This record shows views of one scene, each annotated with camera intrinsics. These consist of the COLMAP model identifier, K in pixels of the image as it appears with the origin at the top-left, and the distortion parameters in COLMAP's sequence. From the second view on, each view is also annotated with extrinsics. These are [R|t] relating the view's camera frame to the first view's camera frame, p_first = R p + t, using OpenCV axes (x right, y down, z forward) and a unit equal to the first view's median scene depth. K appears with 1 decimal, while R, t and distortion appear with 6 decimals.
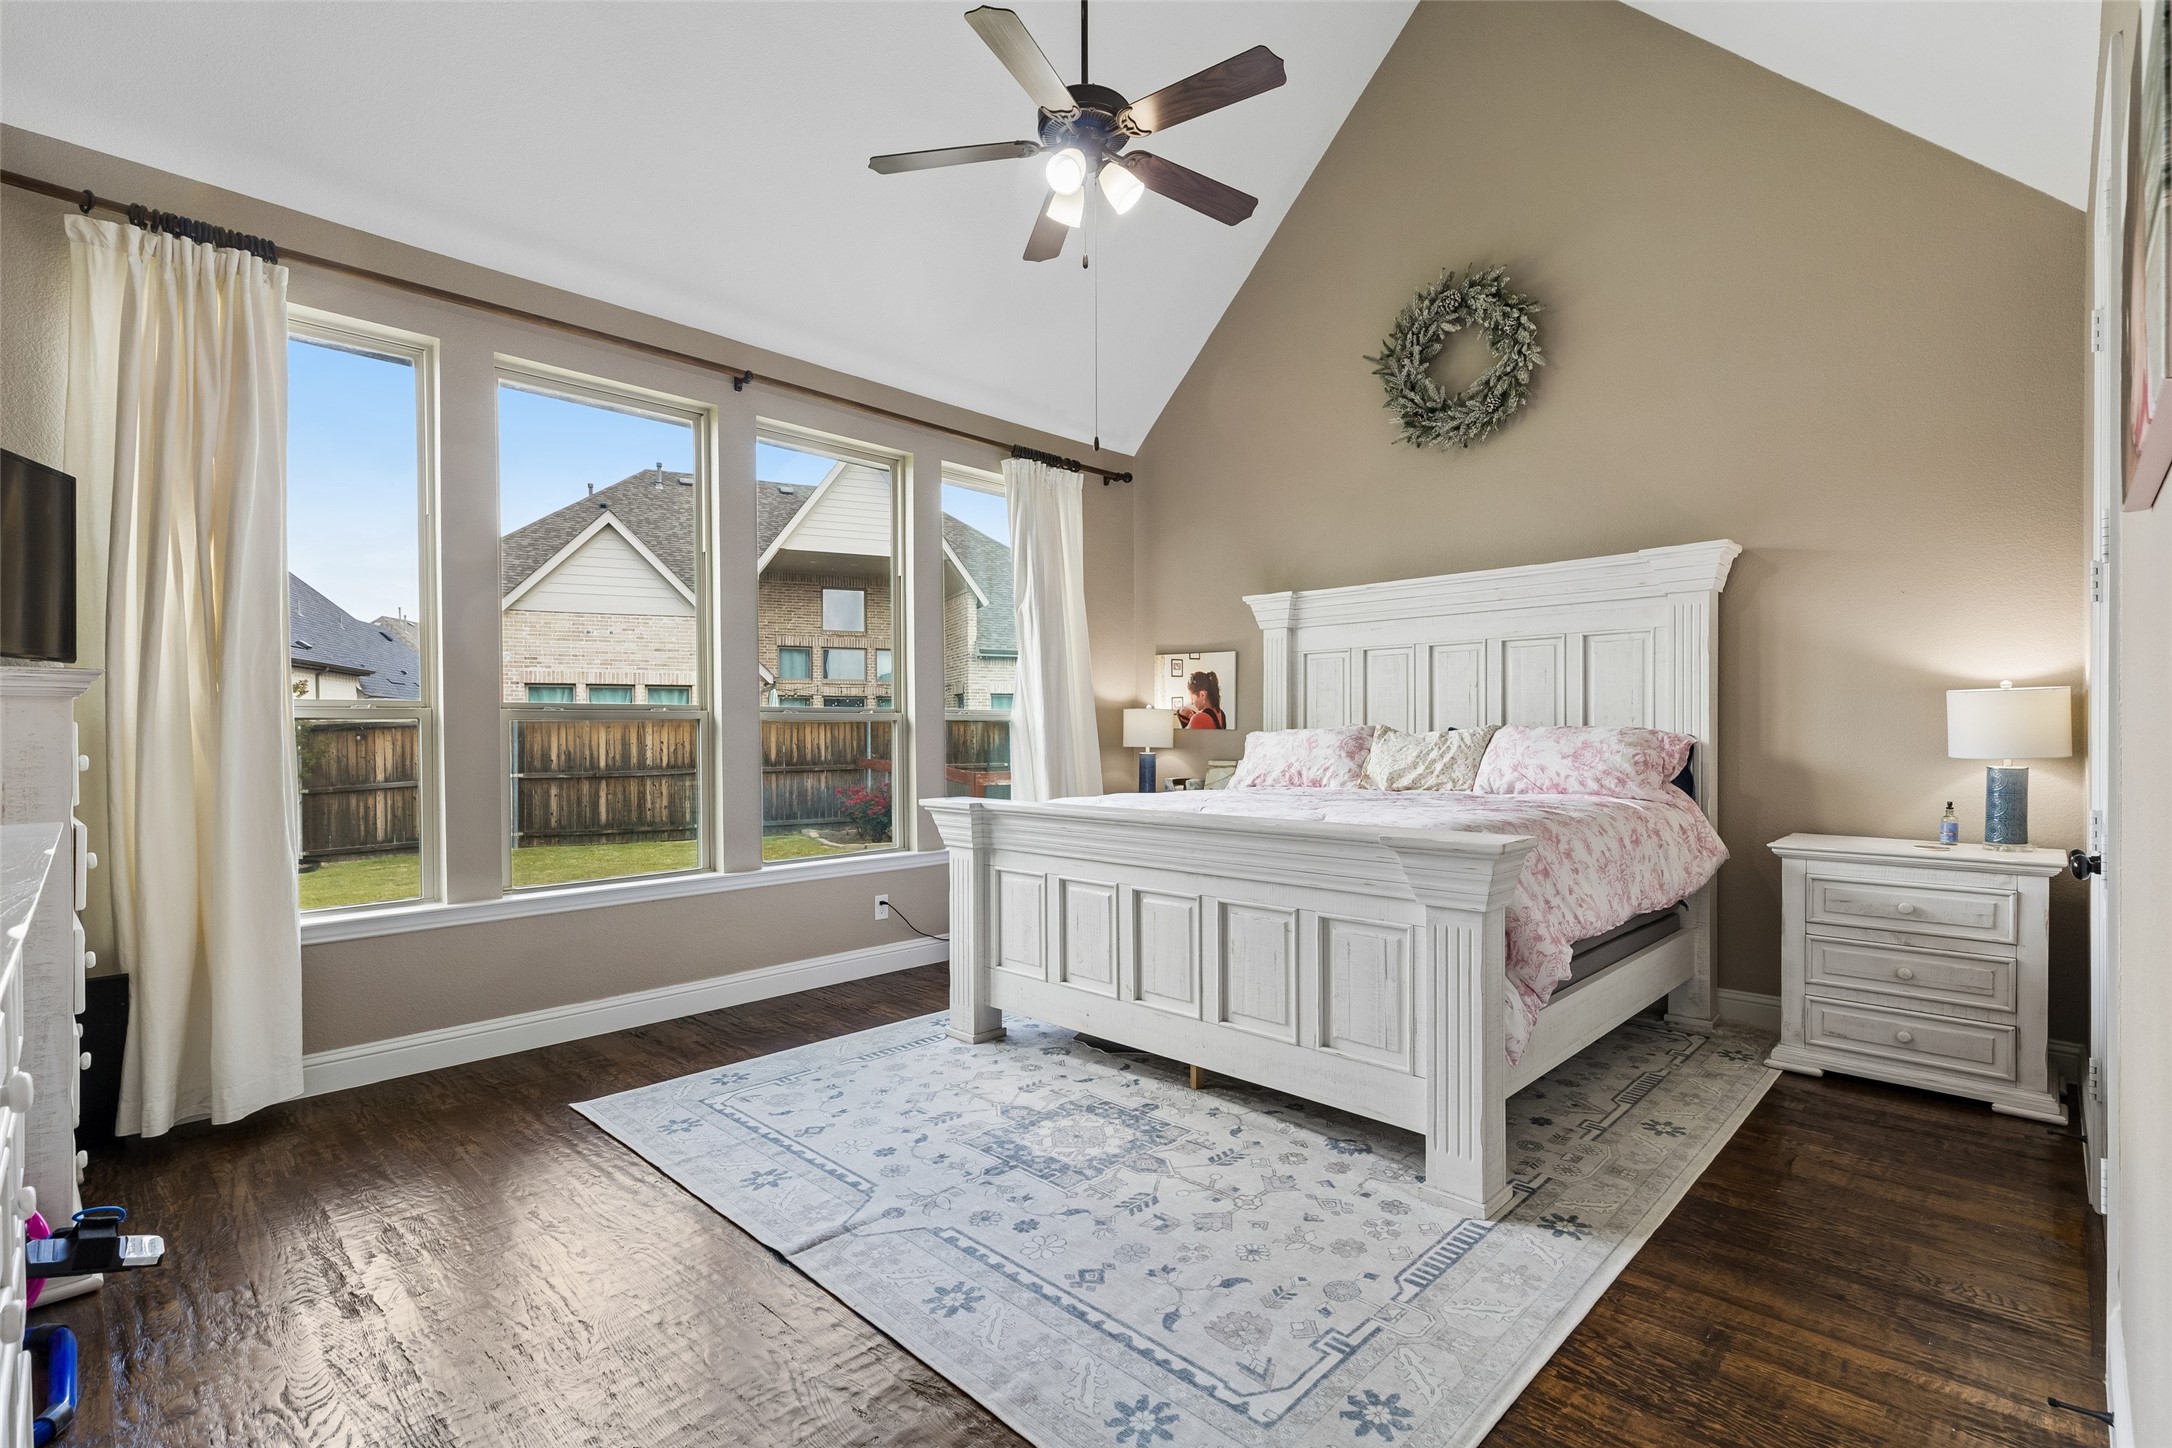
lens RADIAL K [[991.3, 0, 1084.3], [0, 991.3, 735.2], [0, 0, 1]] dist [0.002682, -0.000158]
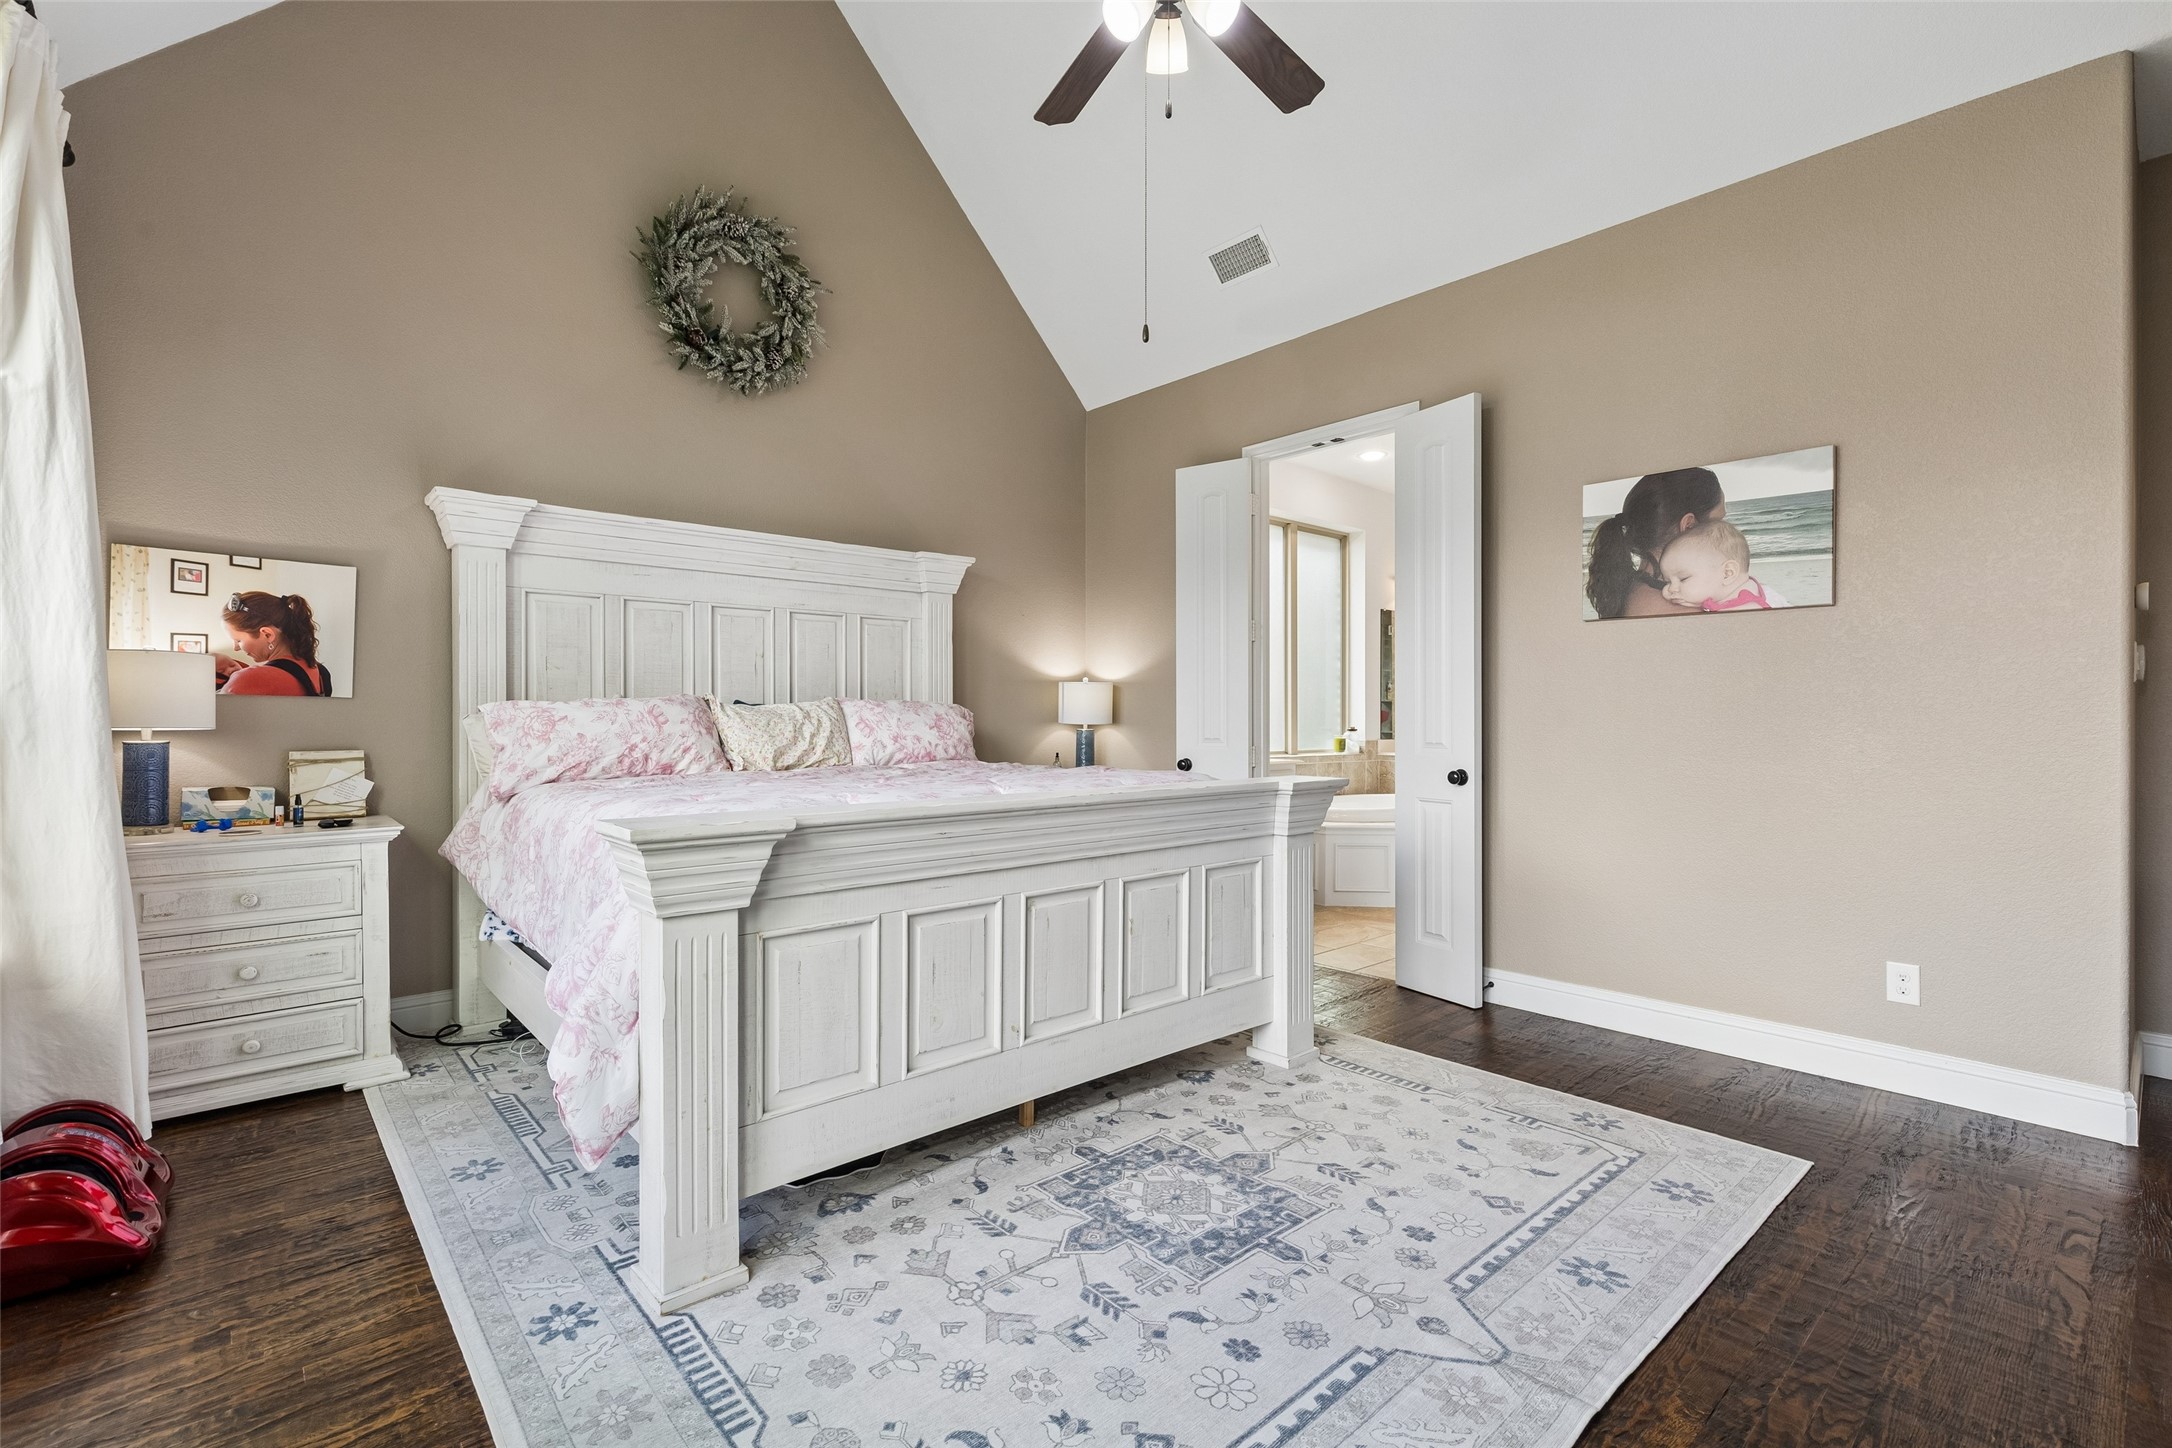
lens RADIAL K [[979.3, 0, 1075.2], [0, 979.3, 719.8], [0, 0, 1]] dist [0.002471, -0.000377]
pose [[0.074158, 0.002149, 0.997244, -0.732649], [0.005112, 0.999984, -0.002535, 0.020420], [-0.997233, 0.005286, 0.074145, 0.936027]]
